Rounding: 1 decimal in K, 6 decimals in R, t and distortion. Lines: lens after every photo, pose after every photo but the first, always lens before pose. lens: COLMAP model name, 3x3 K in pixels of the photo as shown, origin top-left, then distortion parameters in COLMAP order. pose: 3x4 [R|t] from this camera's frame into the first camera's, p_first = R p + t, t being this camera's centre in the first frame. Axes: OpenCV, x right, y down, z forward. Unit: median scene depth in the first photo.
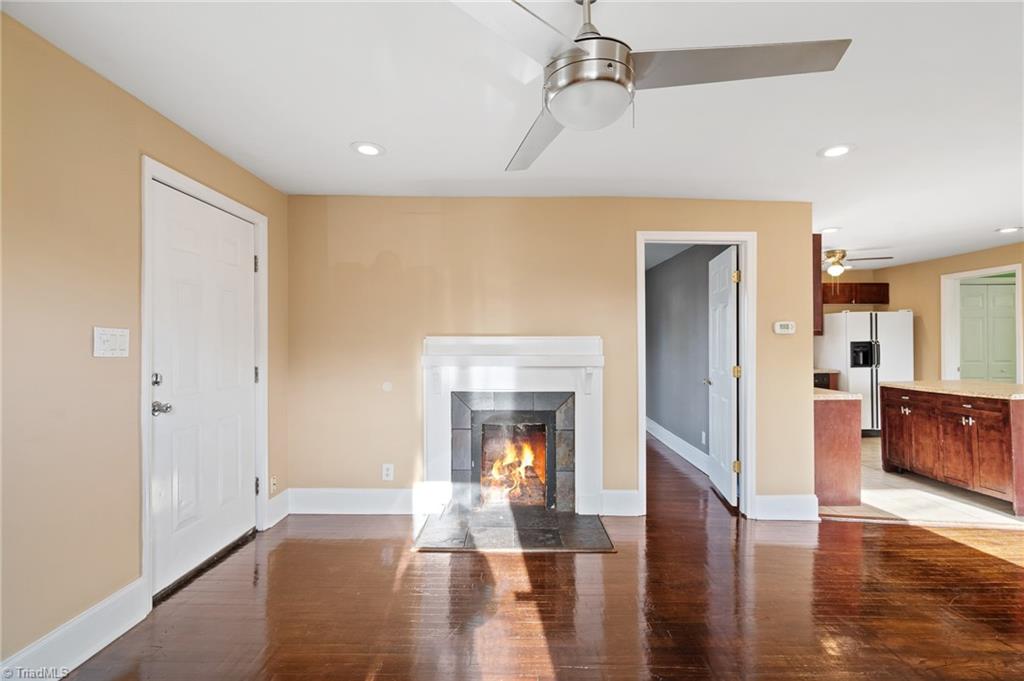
lens RADIAL K [[466.9, 0, 515.8], [0, 466.9, 343.4], [0, 0, 1]] dist [0.001682, 0.001351]
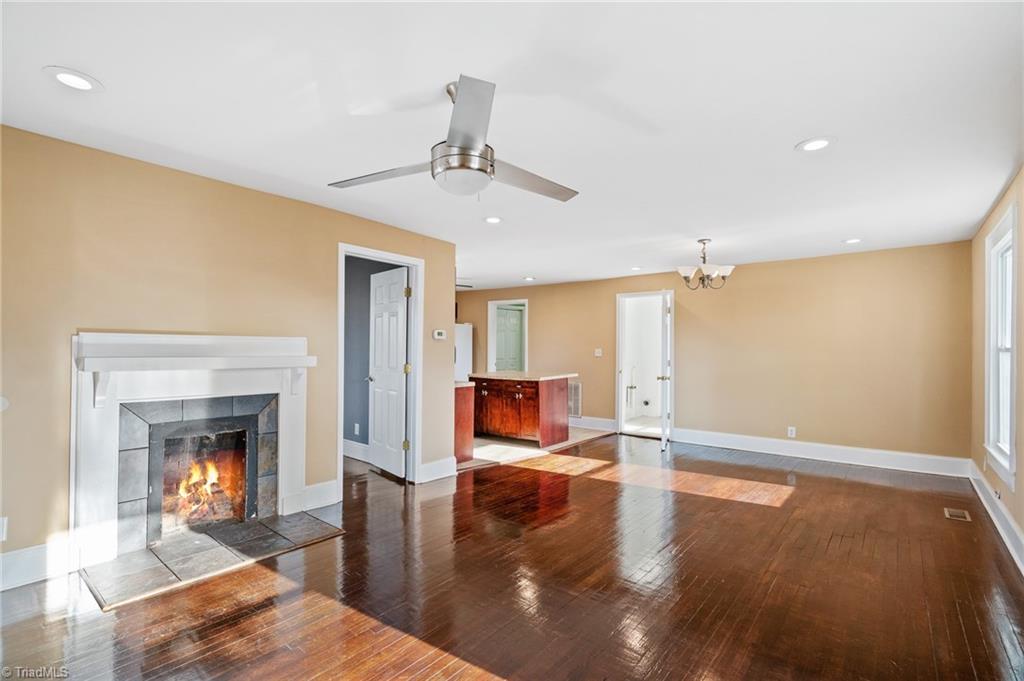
lens RADIAL K [[466.9, 0, 513.9], [0, 466.9, 344.5], [0, 0, 1]] dist [0.001682, 0.001351]
pose [[0.638983, 0.013749, 0.769098, -0.313635], [-0.014876, 0.999874, -0.005516, -0.001616], [-0.769077, -0.007917, 0.639107, -0.014152]]
